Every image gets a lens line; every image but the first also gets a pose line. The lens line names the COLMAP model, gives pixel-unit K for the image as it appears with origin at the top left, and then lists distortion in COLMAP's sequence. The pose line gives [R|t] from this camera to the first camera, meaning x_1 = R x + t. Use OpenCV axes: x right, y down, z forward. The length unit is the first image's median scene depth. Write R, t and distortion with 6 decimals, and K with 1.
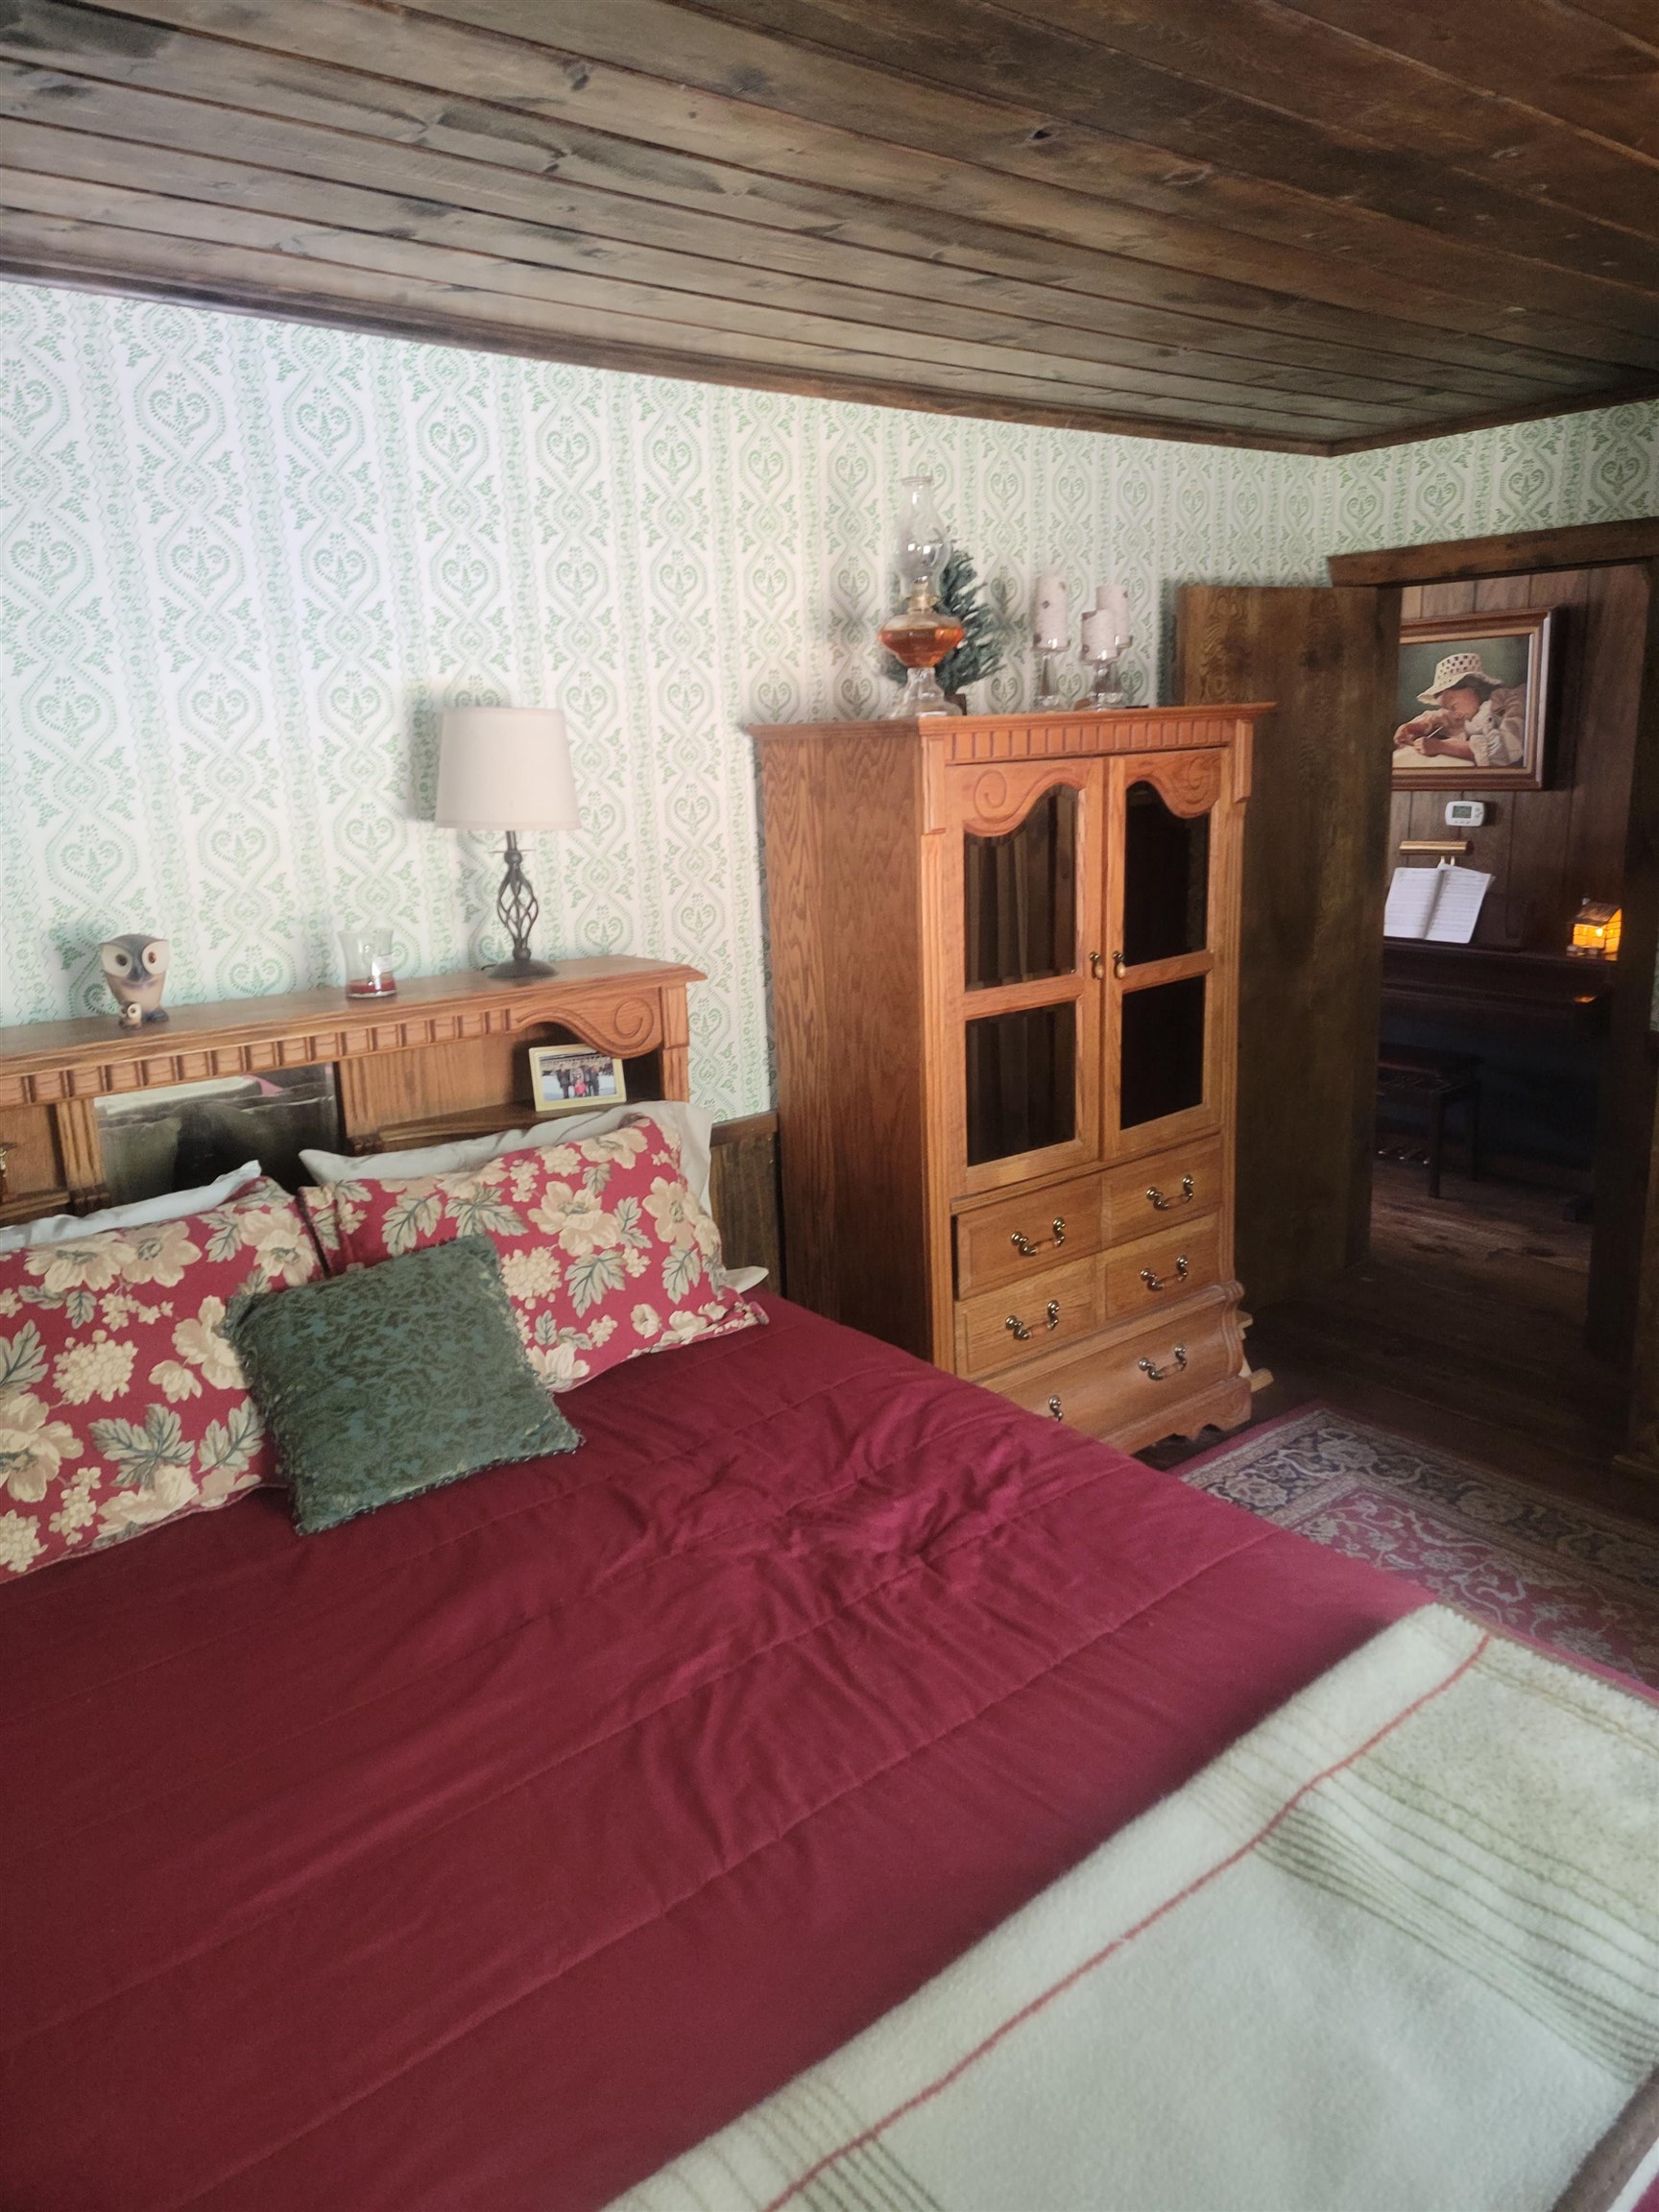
lens RADIAL K [[1515.8, 0, 819.6], [0, 1515.8, 1133.0], [0, 0, 1]] dist [0.075755, -0.055251]
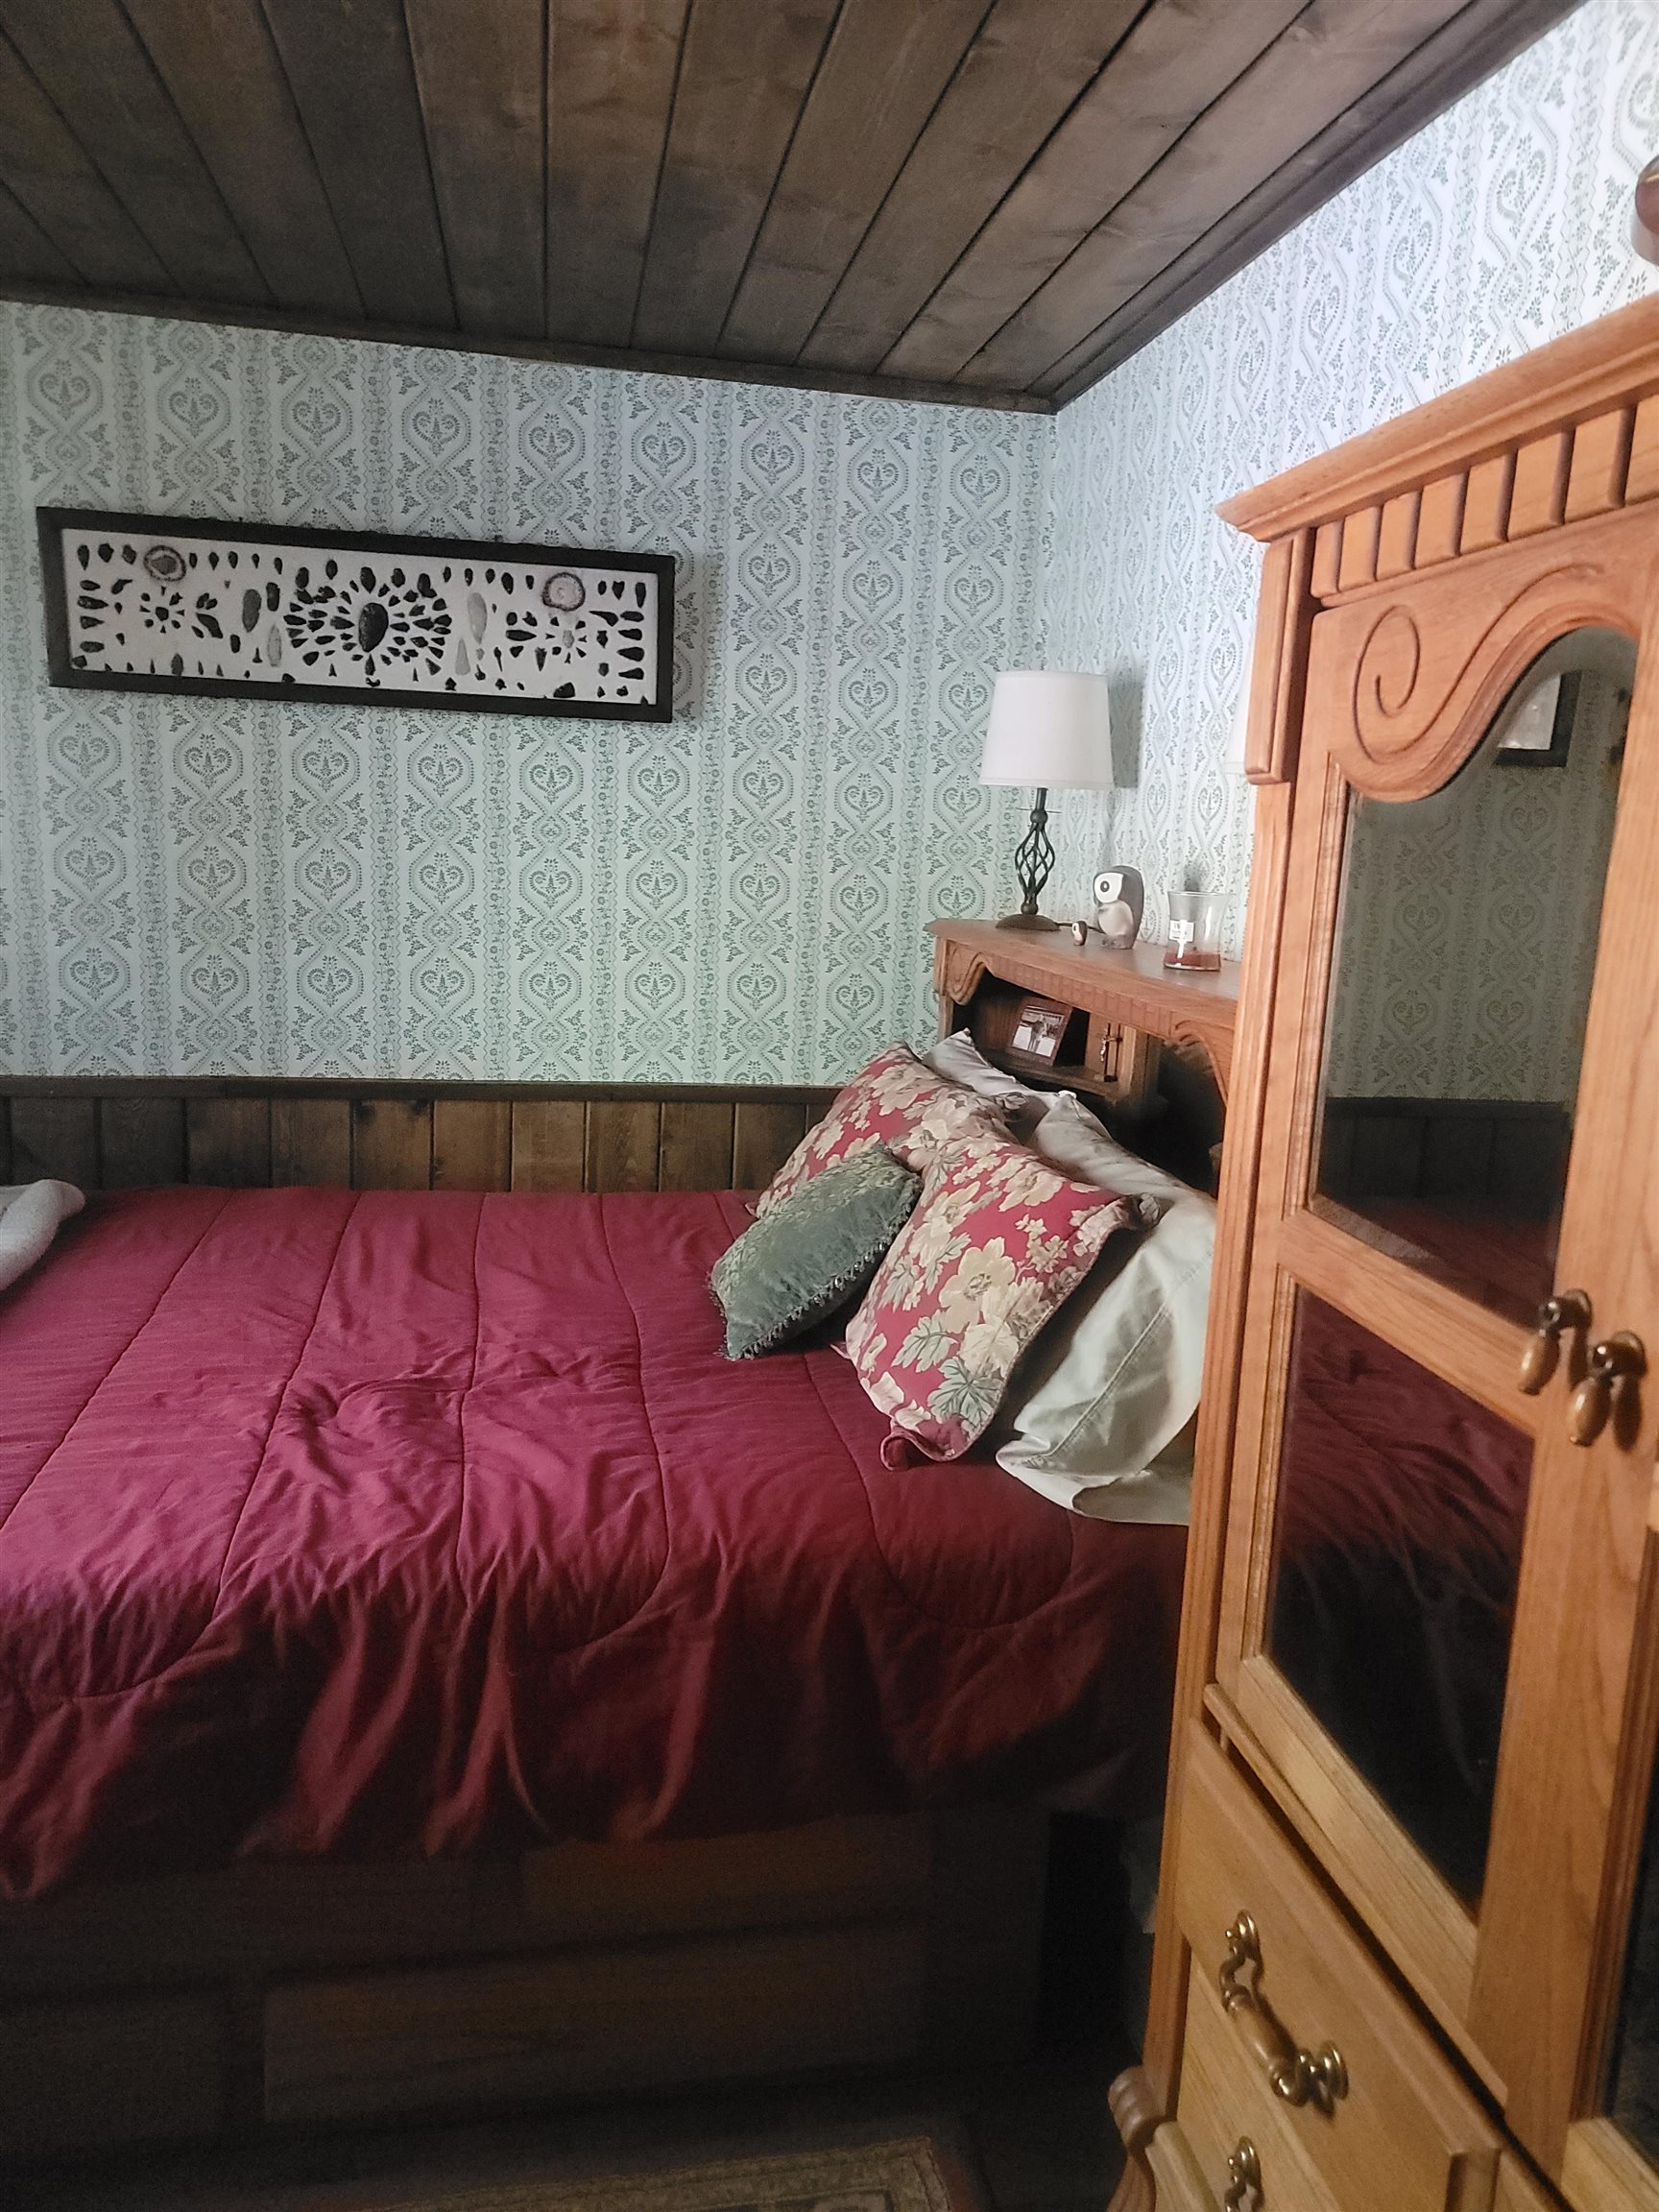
lens RADIAL K [[1515.8, 0, 819.6], [0, 1515.8, 1133.0], [0, 0, 1]] dist [0.075755, -0.055251]
pose [[-0.493833, 0.180600, -0.850595, 0.588477], [-0.243414, 0.910376, 0.334613, -0.257433], [0.834792, 0.372289, -0.405613, 1.289740]]
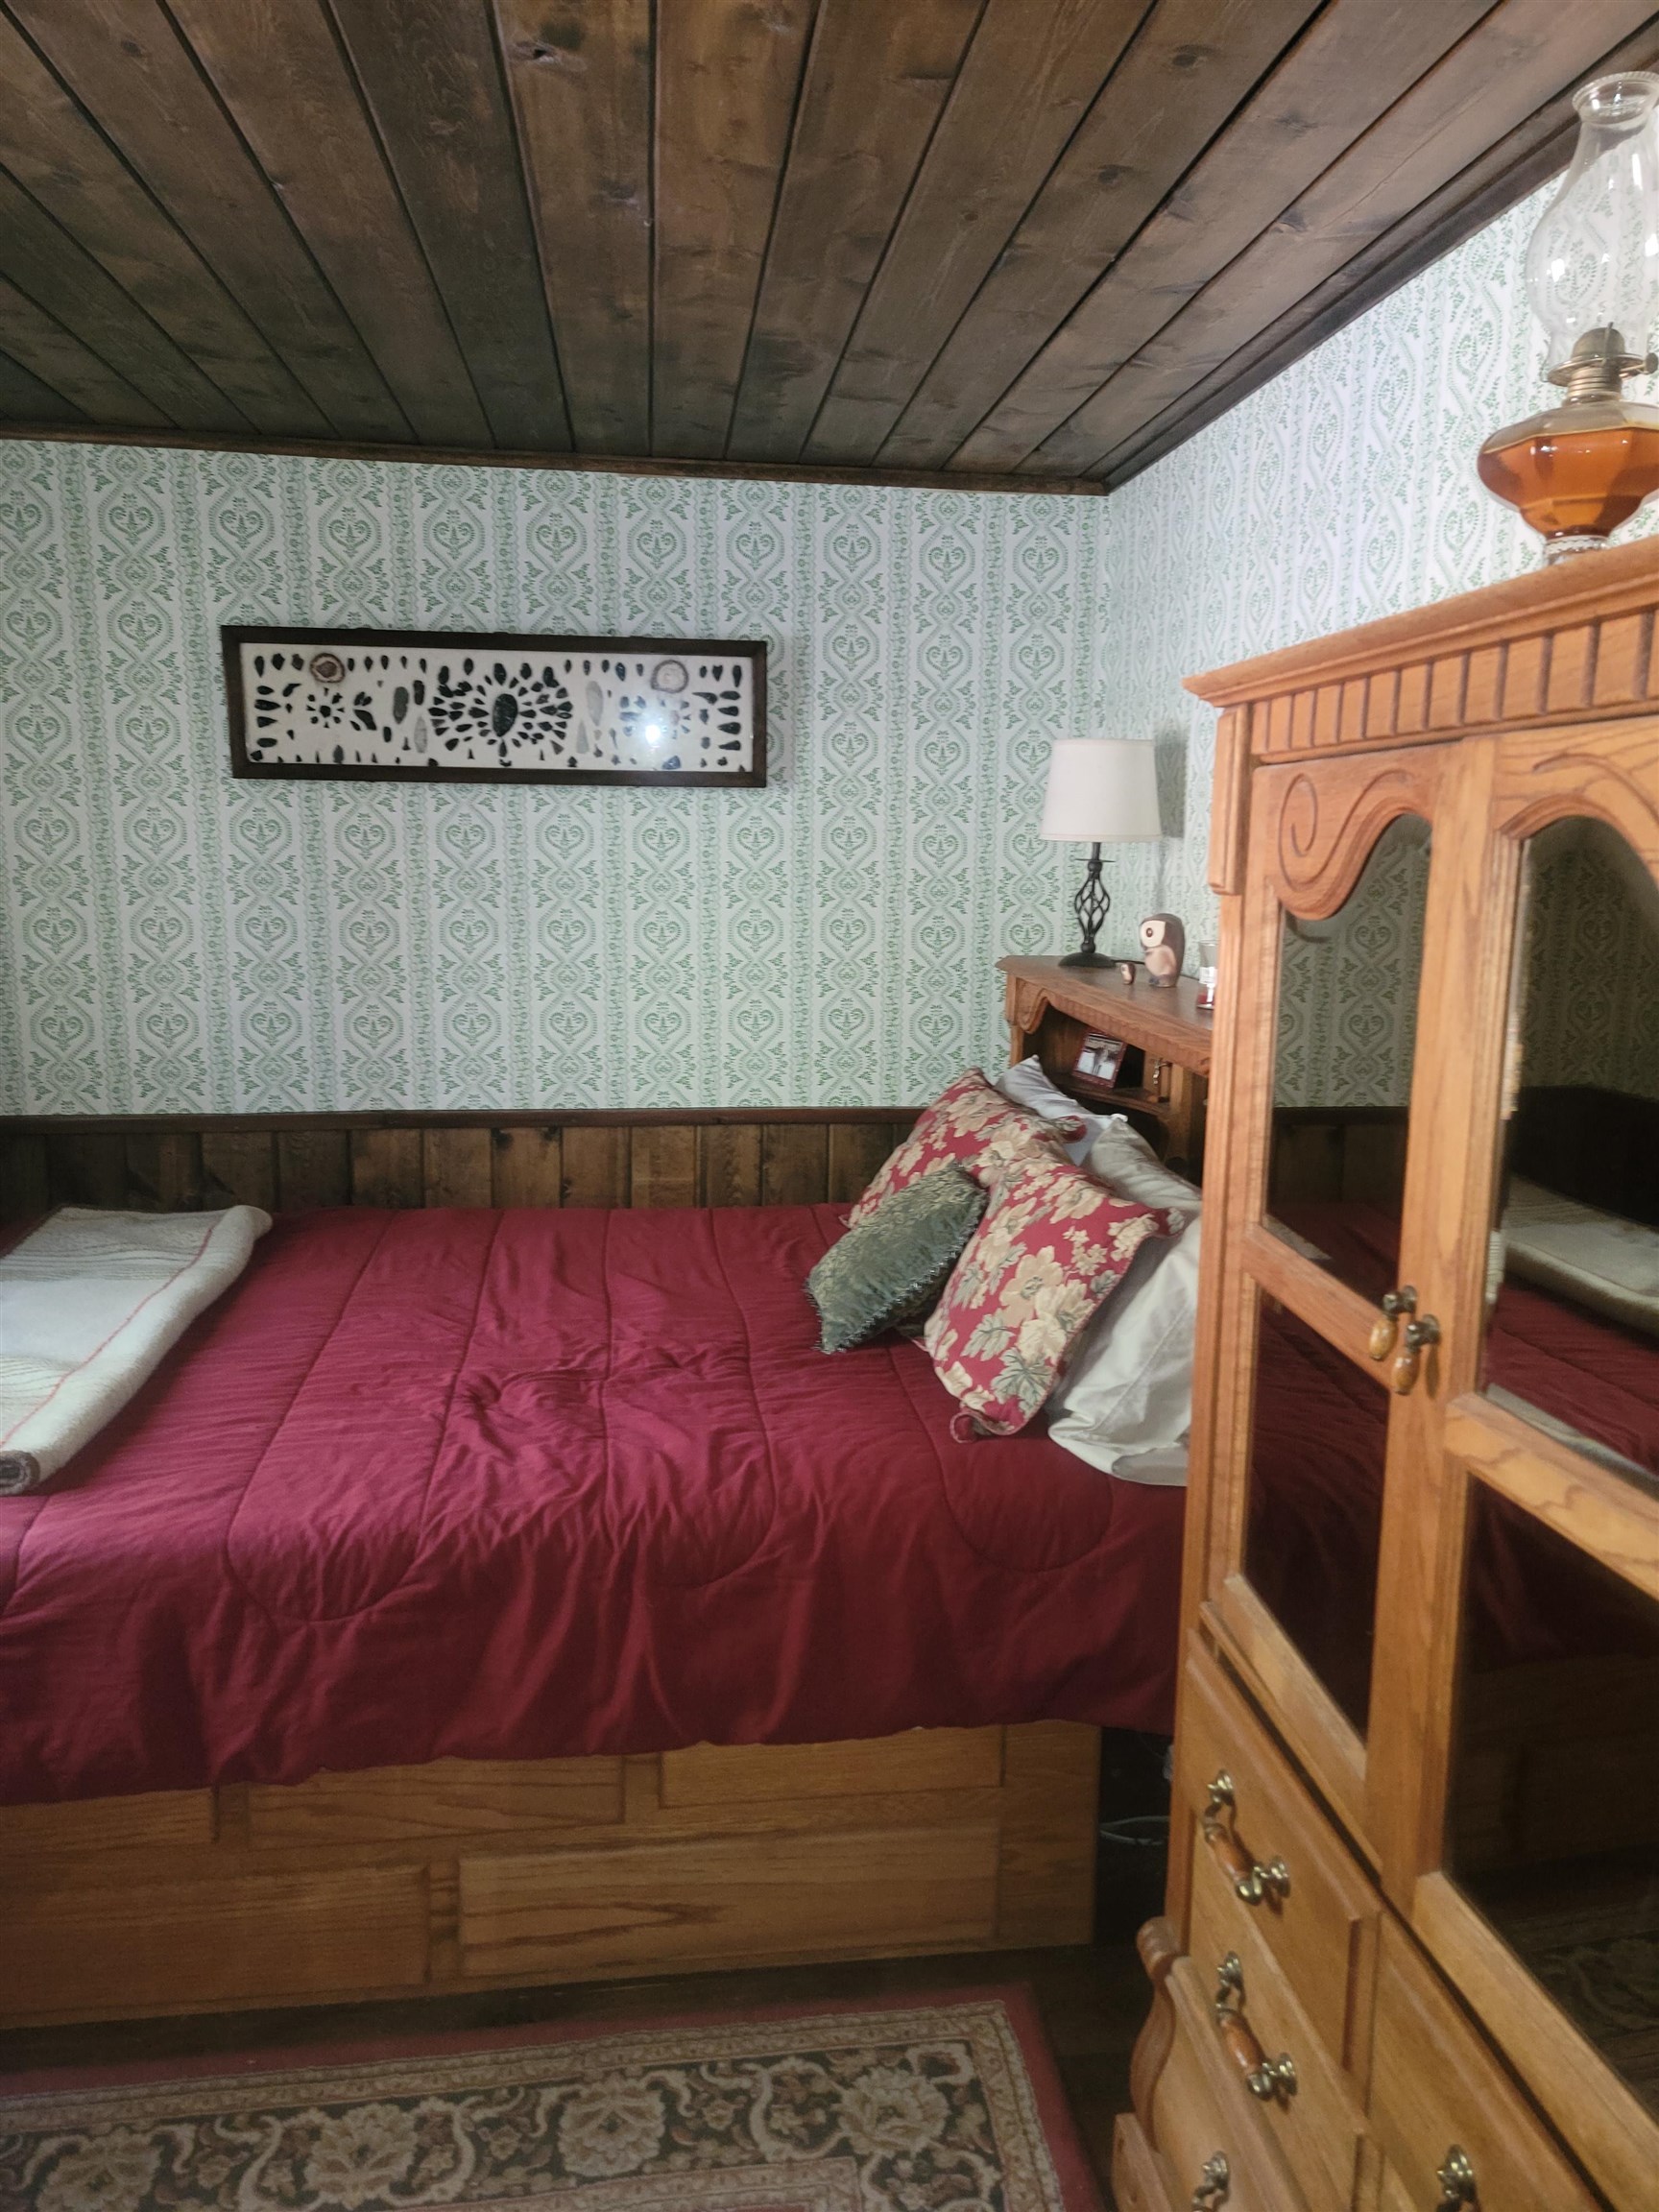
lens RADIAL K [[1515.8, 0, 819.6], [0, 1515.8, 1133.0], [0, 0, 1]] dist [0.075755, -0.055251]
pose [[-0.547005, 0.189220, -0.815464, 0.702973], [-0.202711, 0.915188, 0.348337, -0.325126], [0.812215, 0.355846, -0.462256, 1.358423]]
